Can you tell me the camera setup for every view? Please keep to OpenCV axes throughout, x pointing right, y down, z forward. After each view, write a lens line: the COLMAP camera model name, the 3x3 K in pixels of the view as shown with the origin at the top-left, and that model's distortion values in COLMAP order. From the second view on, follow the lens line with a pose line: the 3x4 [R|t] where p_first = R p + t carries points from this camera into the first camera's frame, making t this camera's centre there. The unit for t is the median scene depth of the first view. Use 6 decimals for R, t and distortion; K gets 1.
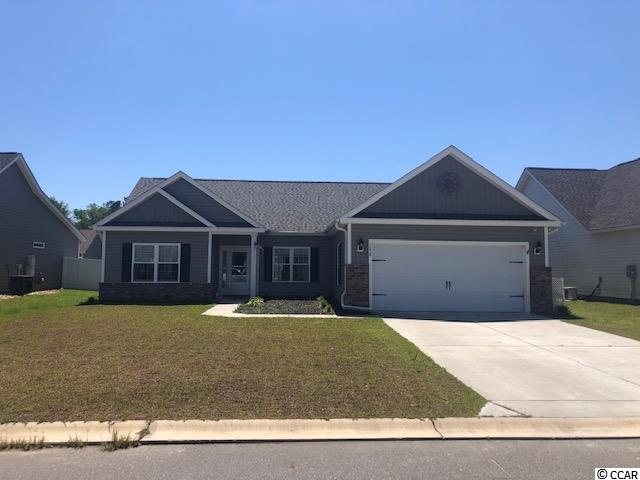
lens RADIAL K [[528.1, 0, 320.0], [0, 528.1, 240.0], [0, 0, 1]] dist [0.029409, -0.001670]
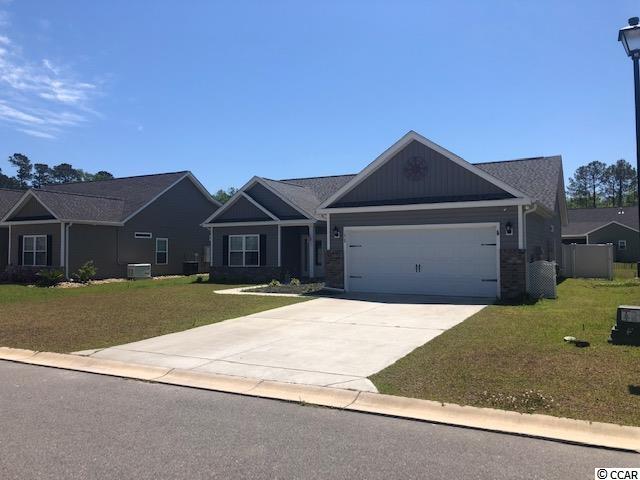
lens RADIAL K [[524.0, 0, 320.0], [0, 524.0, 240.0], [0, 0, 1]] dist [0.049887, -0.000286]
pose [[0.849151, -0.027059, -0.527456, 0.613268], [0.041095, 0.999044, 0.014908, 0.007654], [0.526548, -0.034335, 0.849452, 0.046616]]
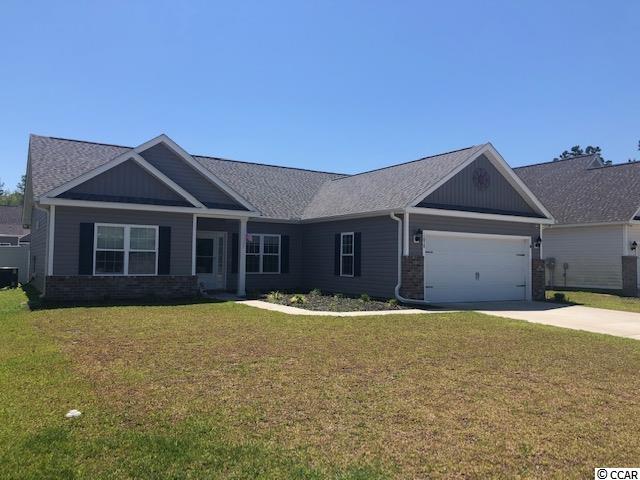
lens RADIAL K [[524.0, 0, 320.0], [0, 524.0, 240.0], [0, 0, 1]] dist [0.049887, -0.000286]
pose [[0.878305, 0.023047, 0.477545, -0.525232], [-0.034133, 0.999311, 0.014548, 0.009083], [-0.476881, -0.029078, 0.878487, 0.236746]]
